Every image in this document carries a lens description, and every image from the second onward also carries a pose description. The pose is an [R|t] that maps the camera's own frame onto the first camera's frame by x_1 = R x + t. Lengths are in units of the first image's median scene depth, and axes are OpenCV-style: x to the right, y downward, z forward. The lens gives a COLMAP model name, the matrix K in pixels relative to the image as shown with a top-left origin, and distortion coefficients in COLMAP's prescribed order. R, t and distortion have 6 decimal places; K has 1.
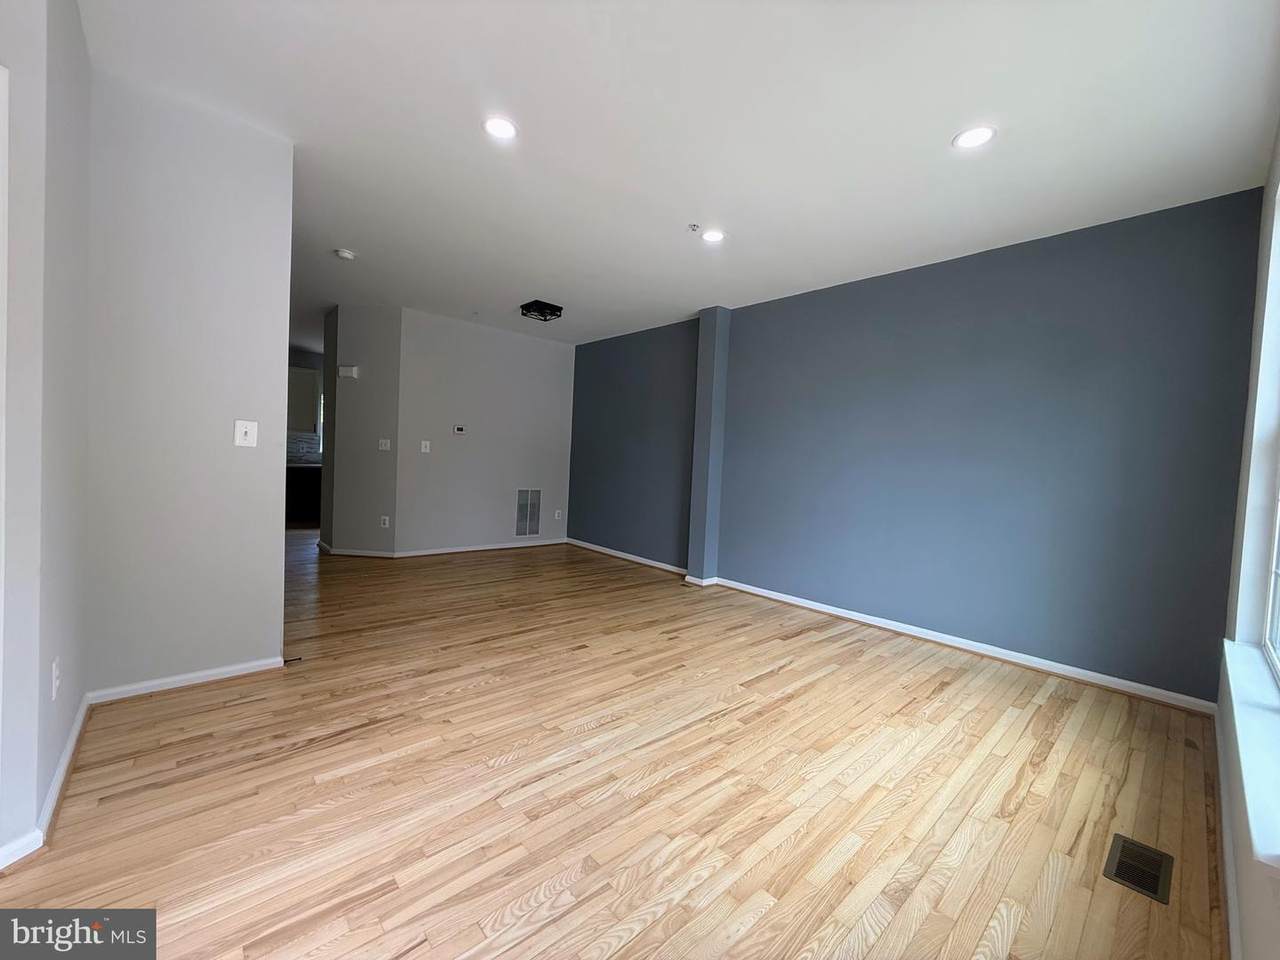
lens RADIAL K [[510.9, 0, 635.8], [0, 510.9, 480.0], [0, 0, 1]] dist [-0.001062, 0.000497]
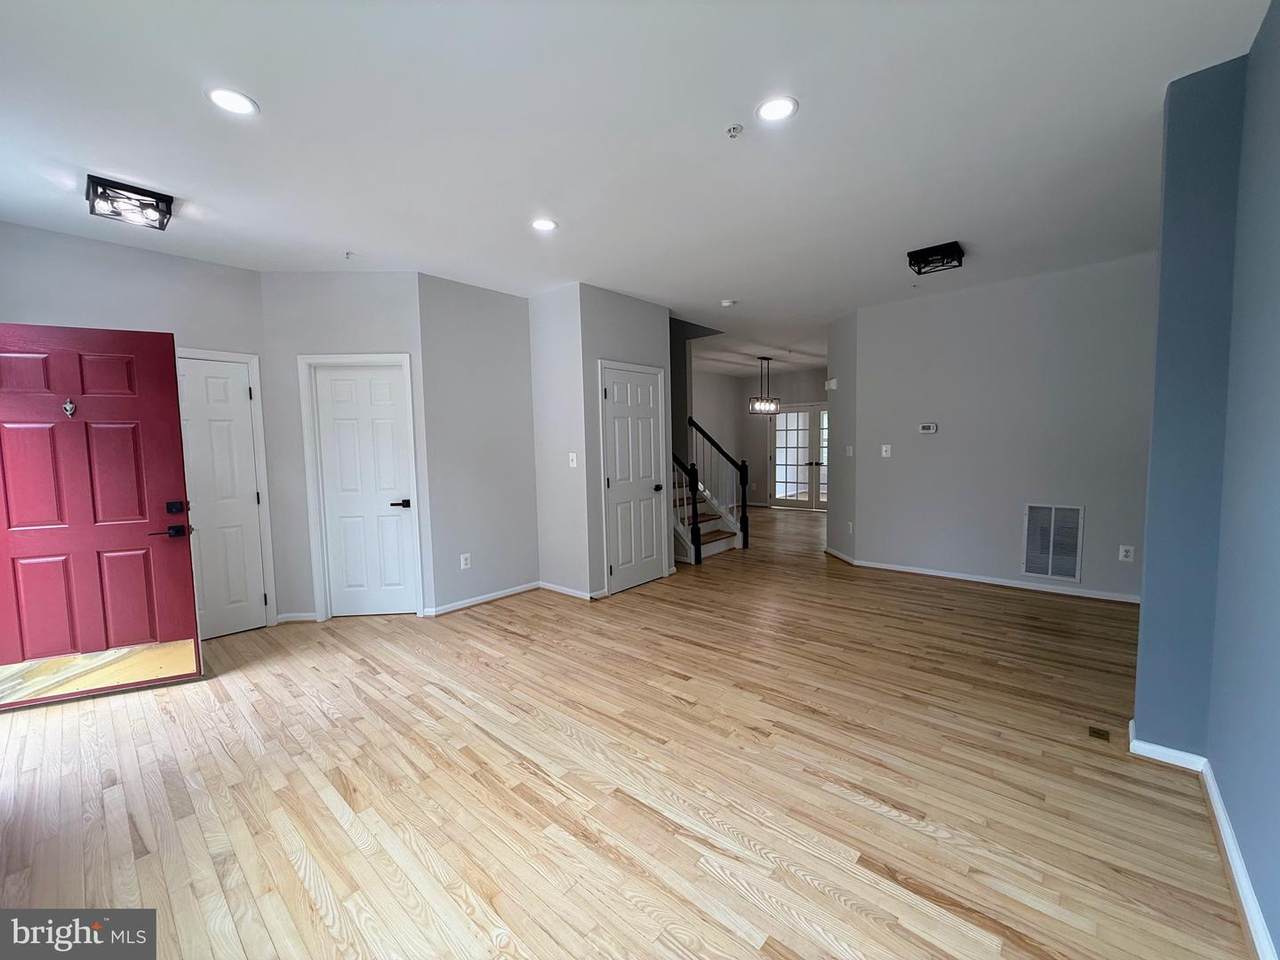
lens RADIAL K [[510.9, 0, 638.8], [0, 510.9, 481.2], [0, 0, 1]] dist [-0.001062, 0.000497]
pose [[0.103848, 0.021985, -0.994350, 0.853093], [-0.010554, 0.999724, 0.021002, -0.048633], [0.994537, 0.008313, 0.104051, 0.881050]]
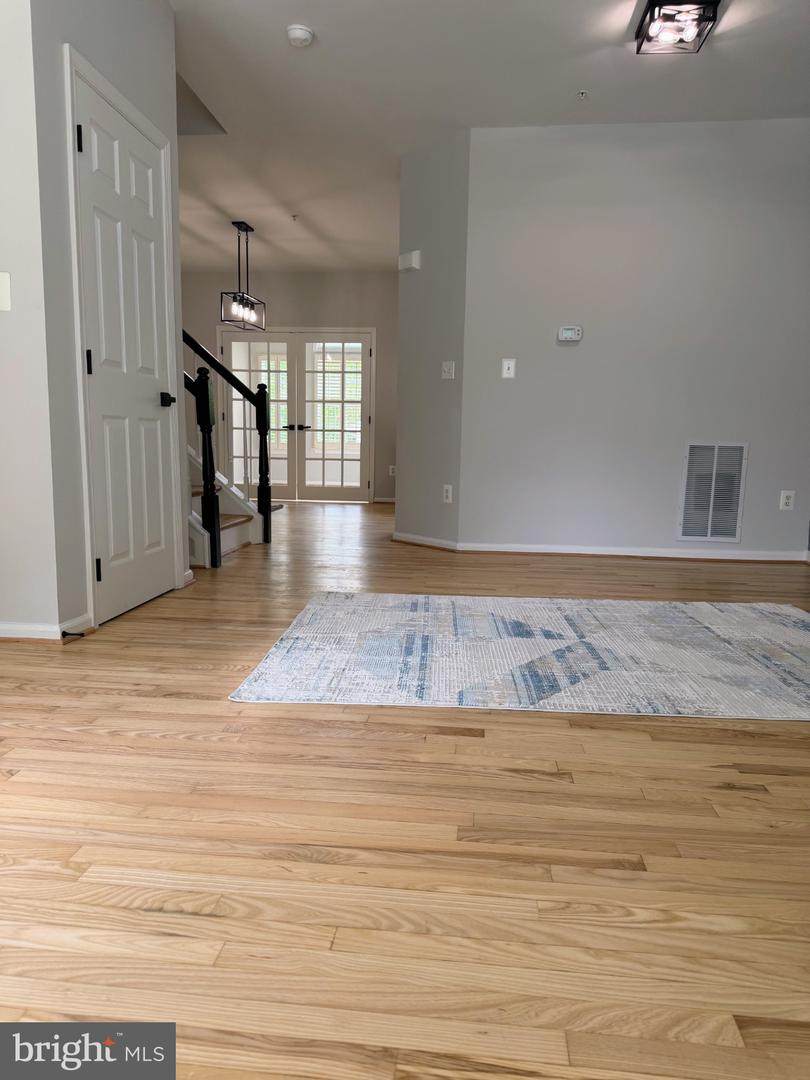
lens RADIAL K [[758.3, 0, 396.9], [0, 758.3, 546.6], [0, 0, 1]] dist [0.026241, -0.018506]
pose [[0.659017, 0.063827, -0.749415, 0.327298], [-0.011021, 0.997105, 0.075232, 0.141742], [0.752047, -0.041320, 0.657813, 0.602358]]
